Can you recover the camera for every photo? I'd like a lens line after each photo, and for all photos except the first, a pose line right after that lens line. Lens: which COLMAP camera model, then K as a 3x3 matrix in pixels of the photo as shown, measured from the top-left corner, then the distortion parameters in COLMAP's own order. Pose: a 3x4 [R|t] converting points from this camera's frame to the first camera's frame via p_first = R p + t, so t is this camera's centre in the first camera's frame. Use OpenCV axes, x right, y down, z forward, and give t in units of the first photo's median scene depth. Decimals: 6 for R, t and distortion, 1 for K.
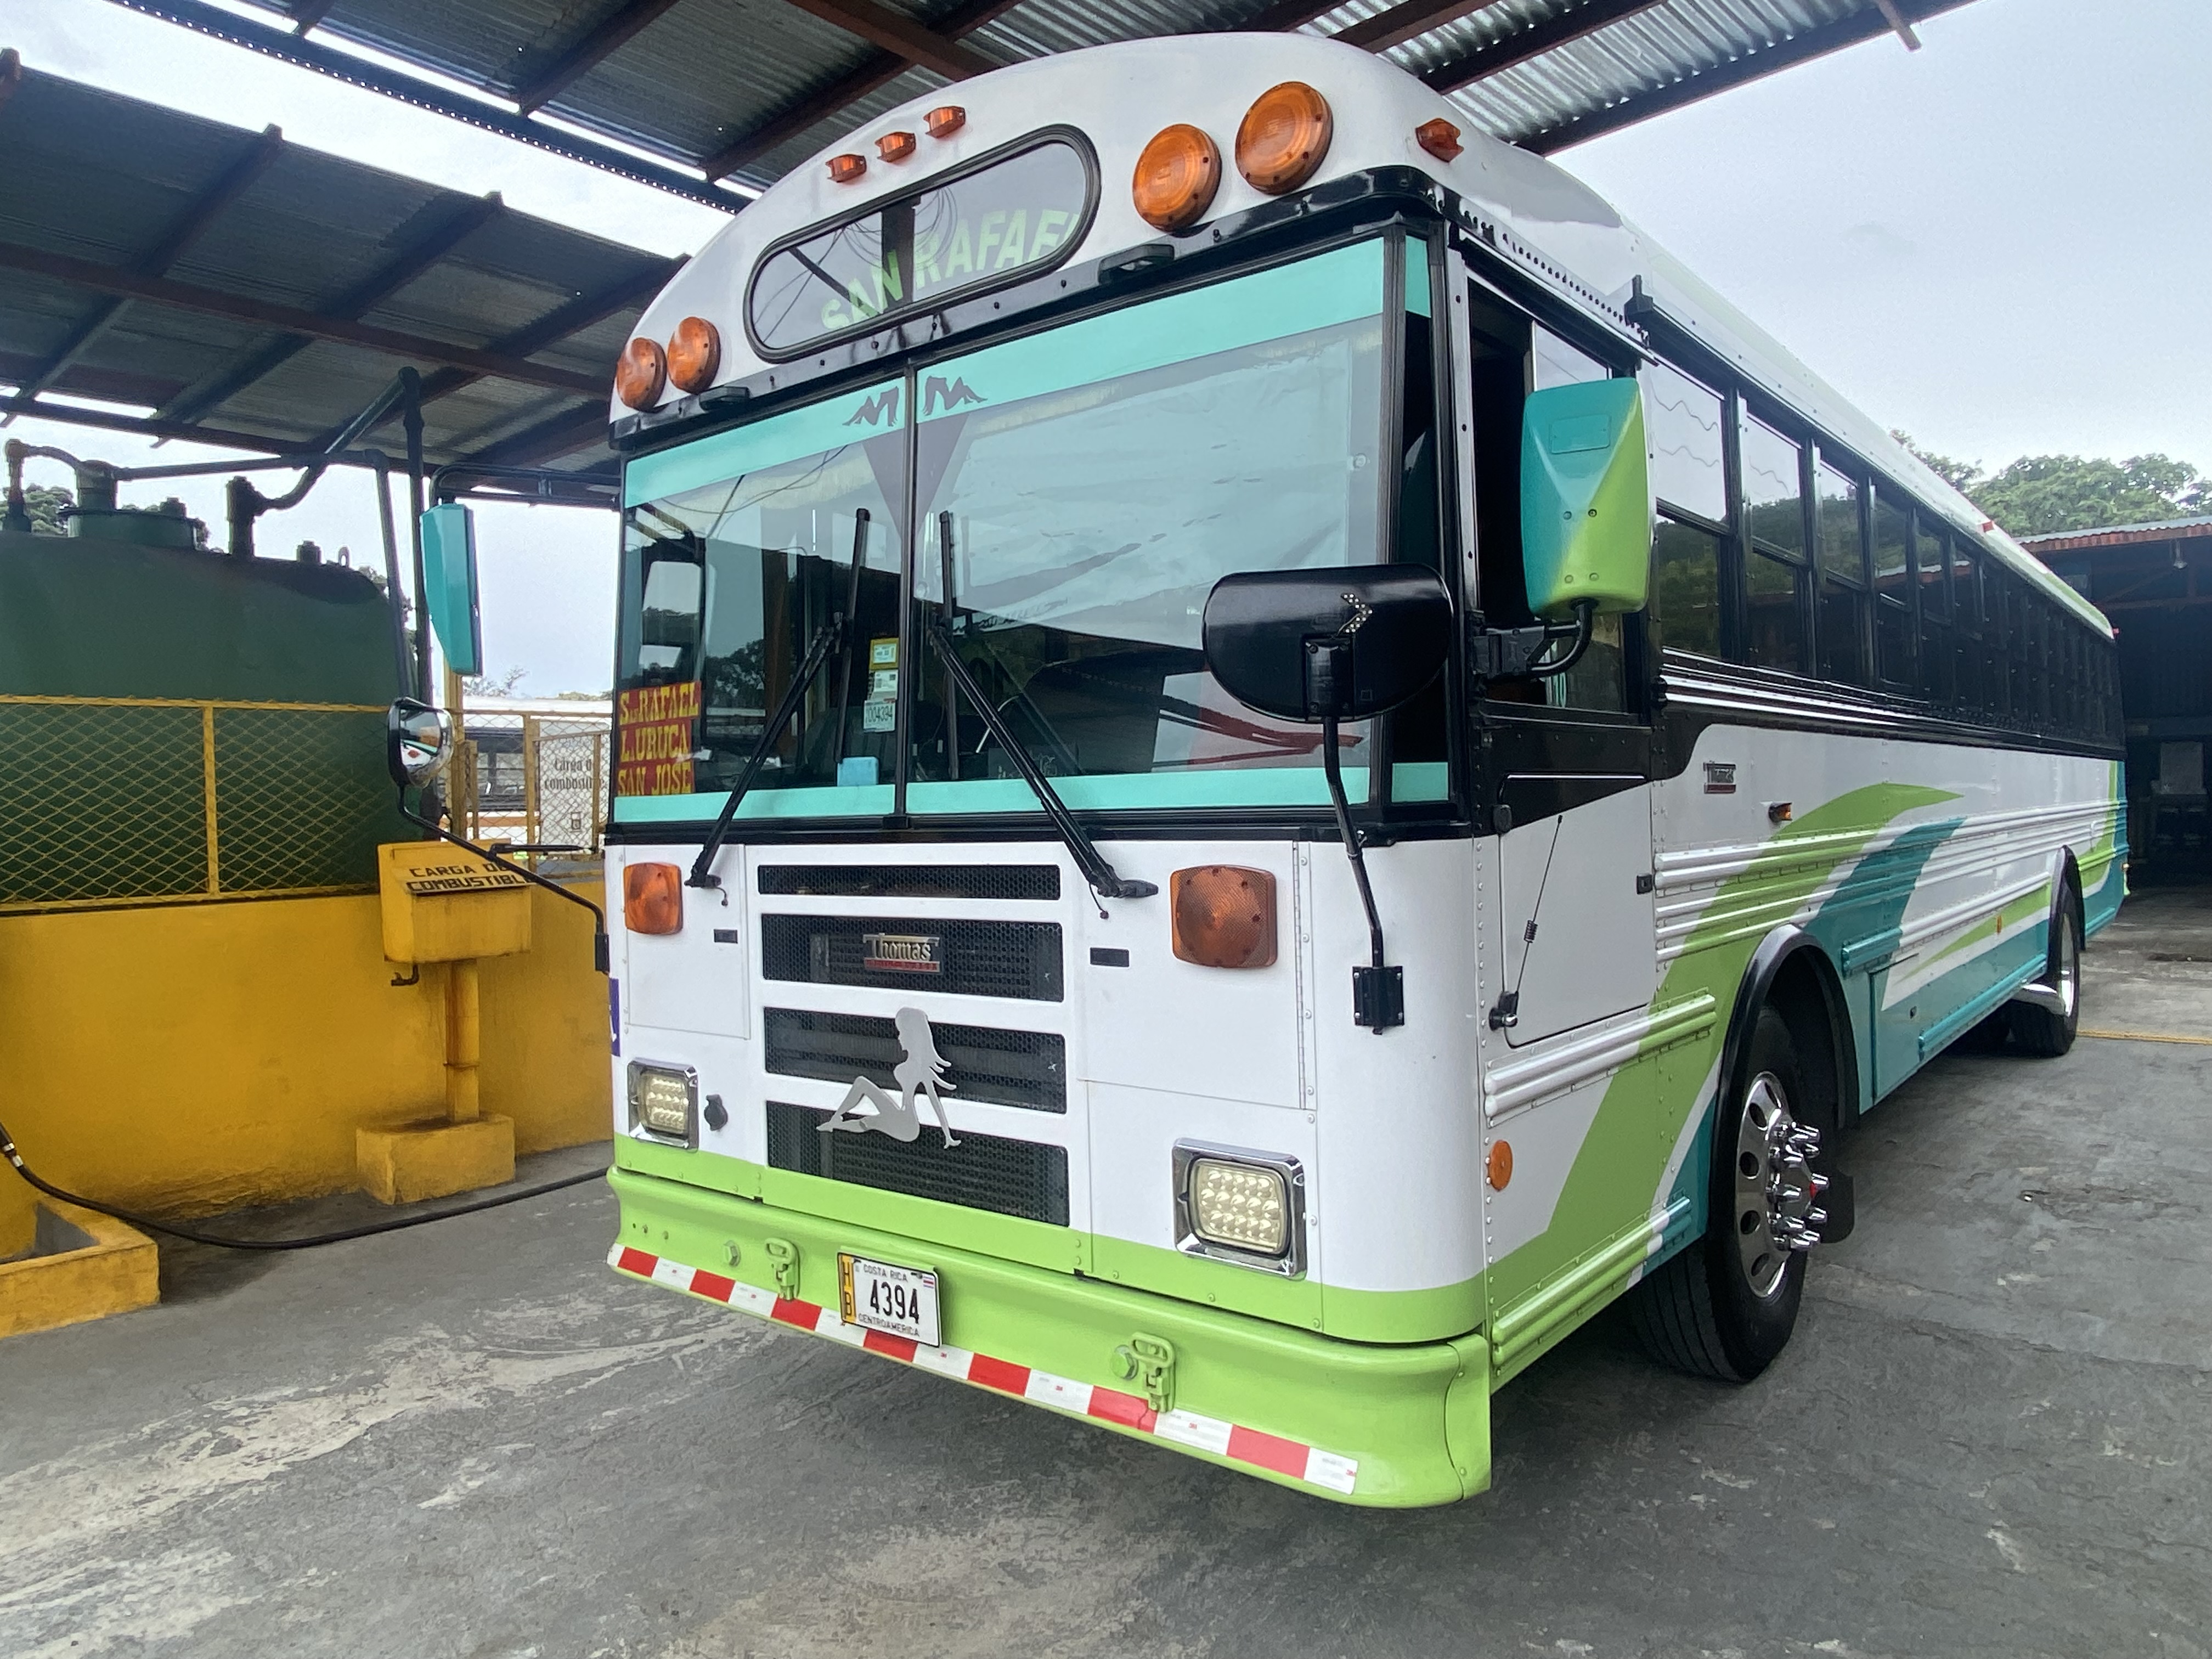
lens RADIAL K [[1457.5, 0, 1104.8], [0, 1457.5, 822.6], [0, 0, 1]] dist [0.046144, -0.053597]
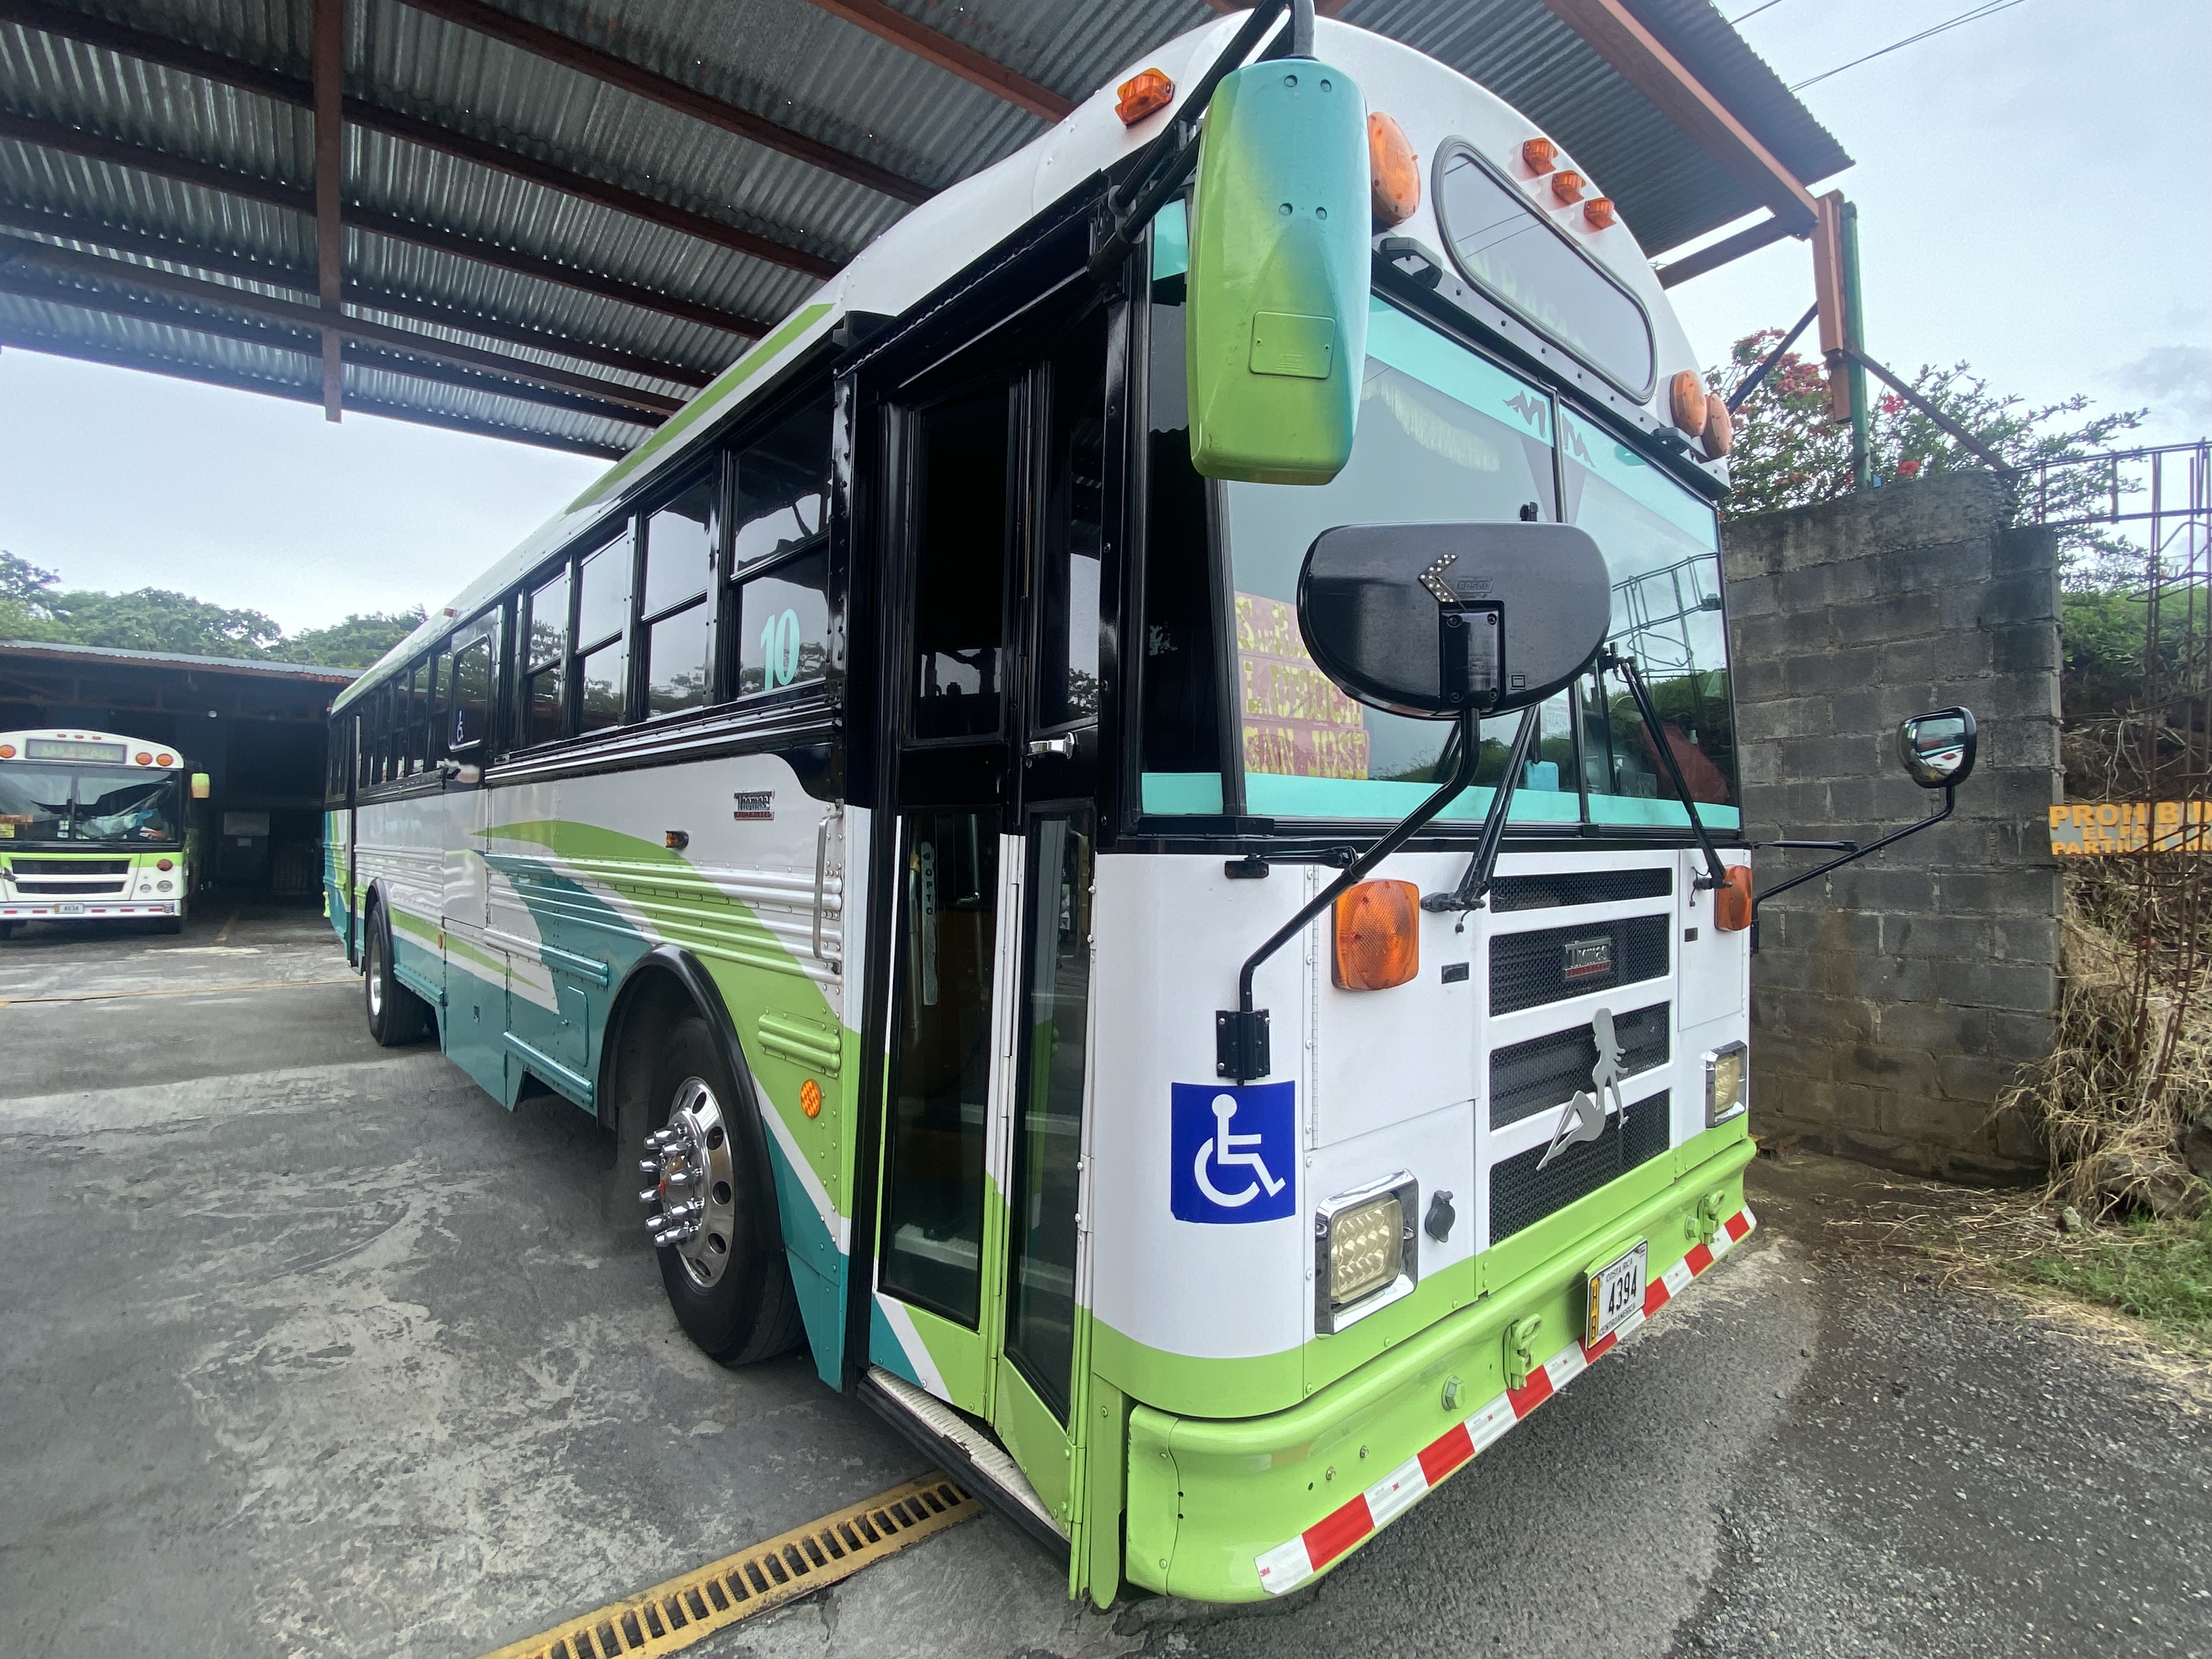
lens RADIAL K [[1024.3, 0, 1101.7], [0, 1024.3, 831.7], [0, 0, 1]] dist [0.016755, -0.019376]
pose [[0.164019, 0.035079, 0.985833, -1.236973], [0.006513, 0.999307, -0.036642, 0.059036], [-0.986436, 0.012431, 0.163677, 0.280608]]
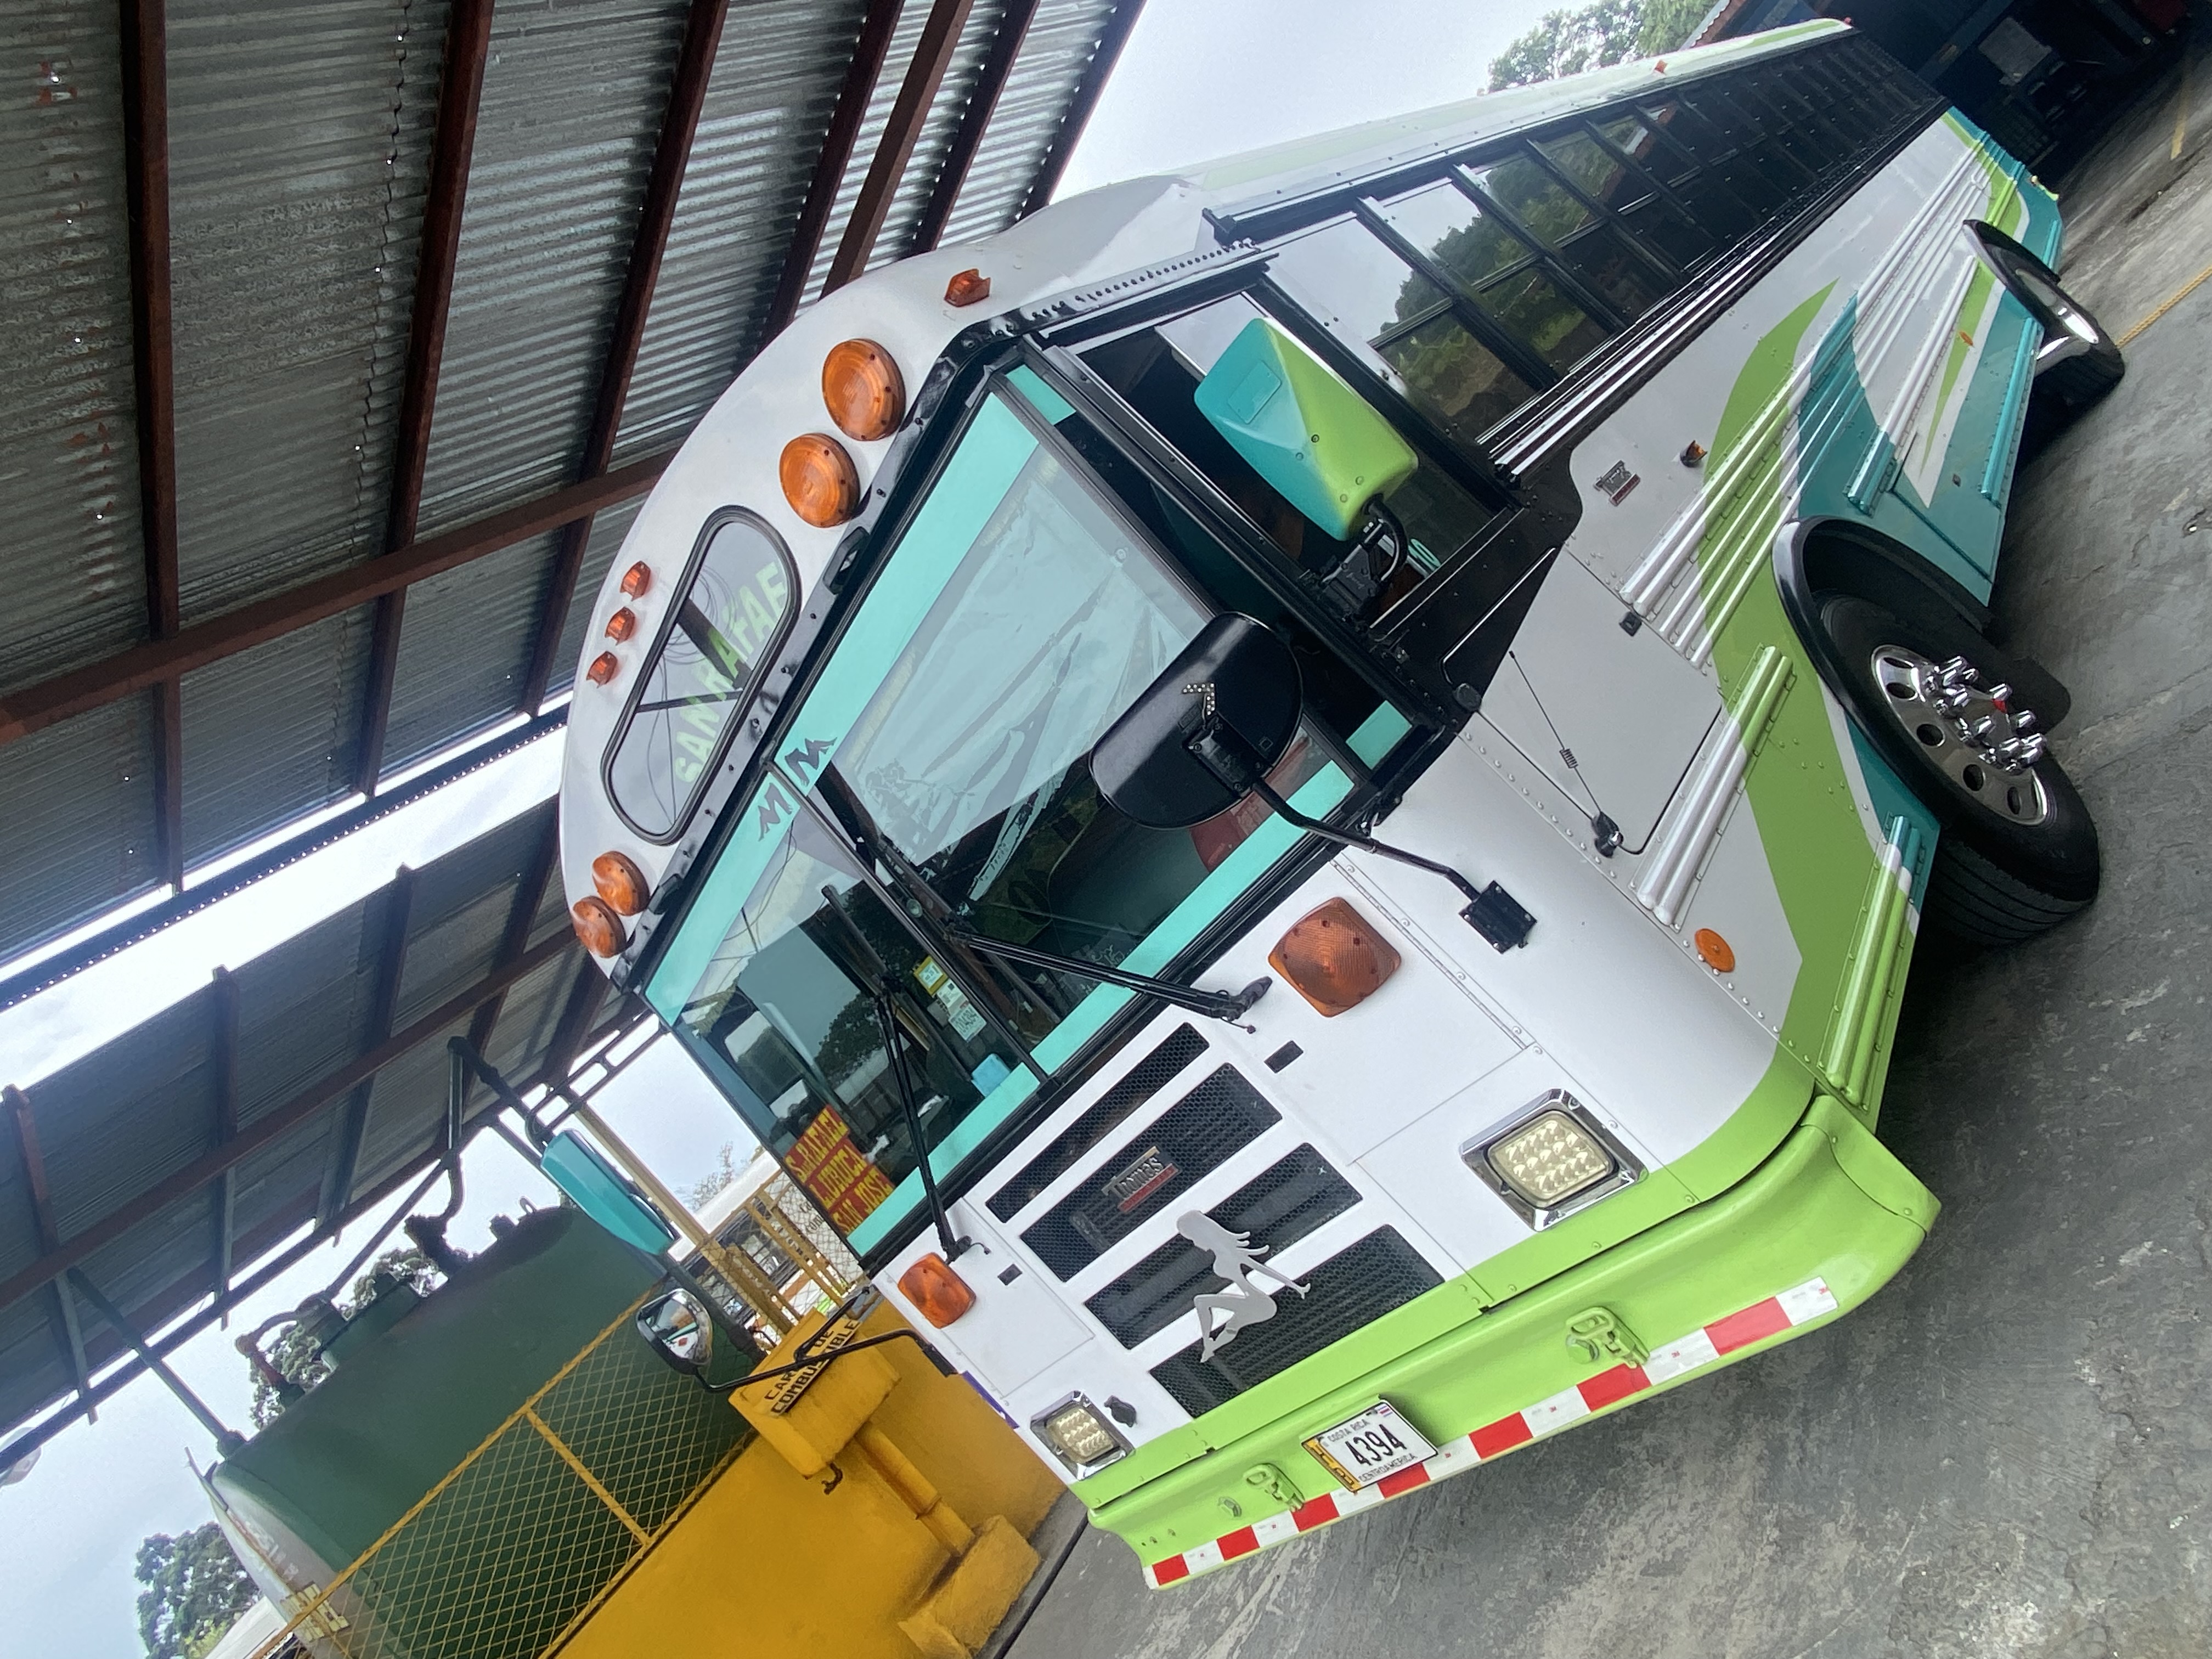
lens RADIAL K [[1455.3, 0, 1086.9], [0, 1455.3, 826.0], [0, 0, 1]] dist [0.056388, -0.073064]
pose [[0.719109, -0.692092, -0.062373, 0.054020], [0.686935, 0.721549, -0.086535, -0.020922], [0.104895, 0.019381, 0.994294, -0.021607]]
